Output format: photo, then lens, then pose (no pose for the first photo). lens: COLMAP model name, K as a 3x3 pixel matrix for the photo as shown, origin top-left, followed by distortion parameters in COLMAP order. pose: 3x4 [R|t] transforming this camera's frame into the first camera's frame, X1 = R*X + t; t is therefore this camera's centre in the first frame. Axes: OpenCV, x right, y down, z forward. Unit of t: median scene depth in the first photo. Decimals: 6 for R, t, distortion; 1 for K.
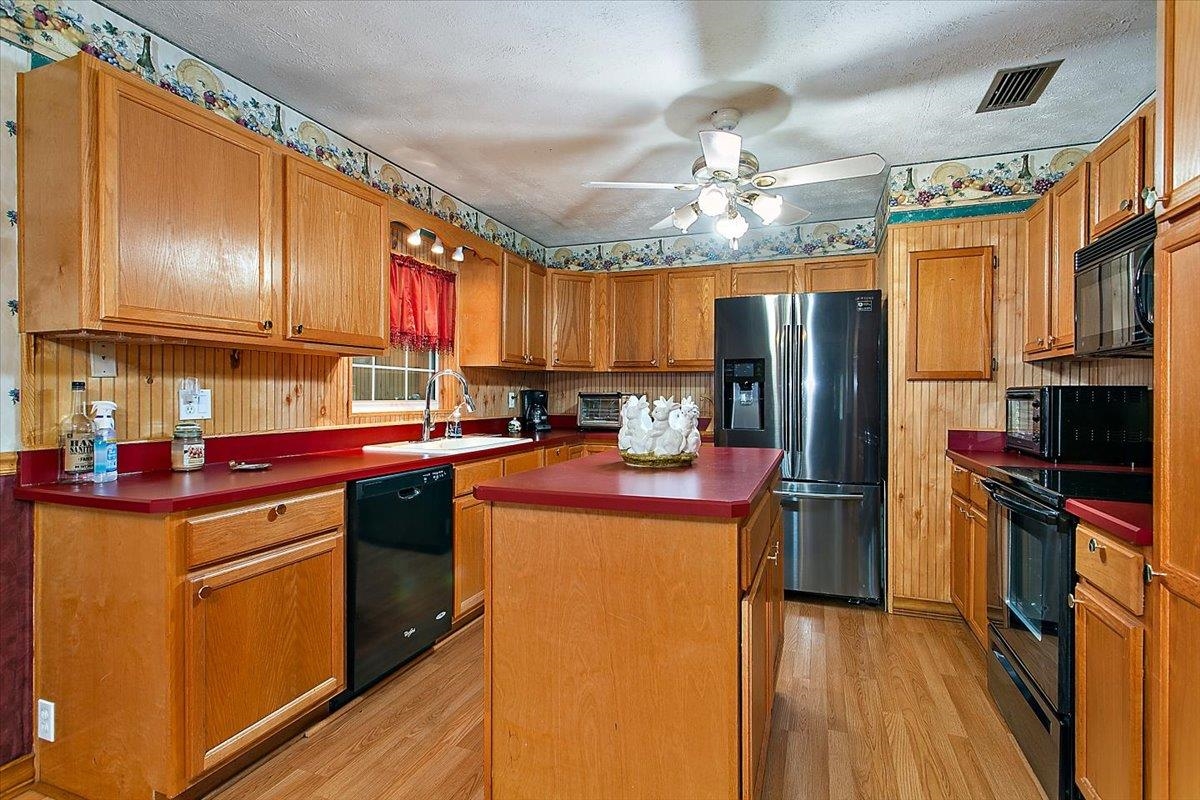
lens RADIAL K [[578.2, 0, 601.7], [0, 578.2, 395.3], [0, 0, 1]] dist [0.001365, 0.000647]
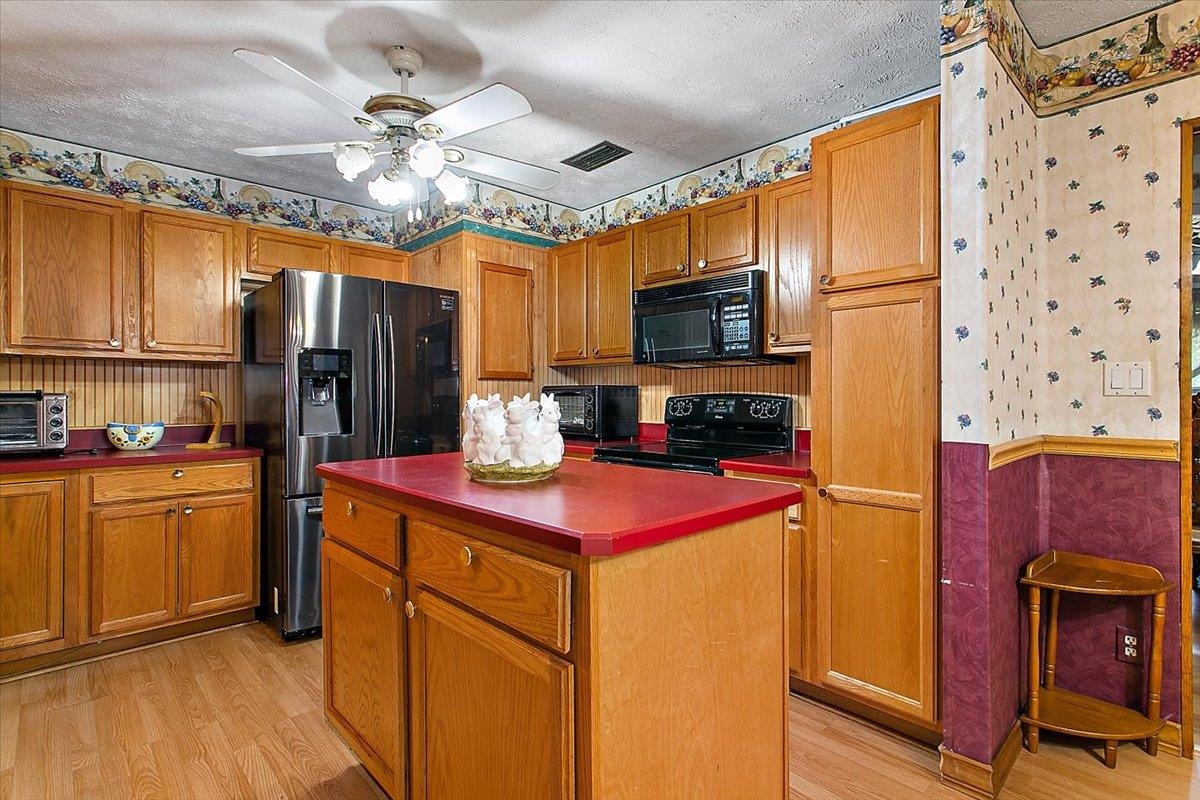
lens RADIAL K [[578.2, 0, 601.7], [0, 578.2, 395.3], [0, 0, 1]] dist [0.001365, 0.000647]
pose [[0.434499, -0.006918, 0.900646, -0.467147], [0.005983, 0.999971, 0.004794, 0.001063], [-0.900652, 0.003306, 0.434528, 0.432965]]
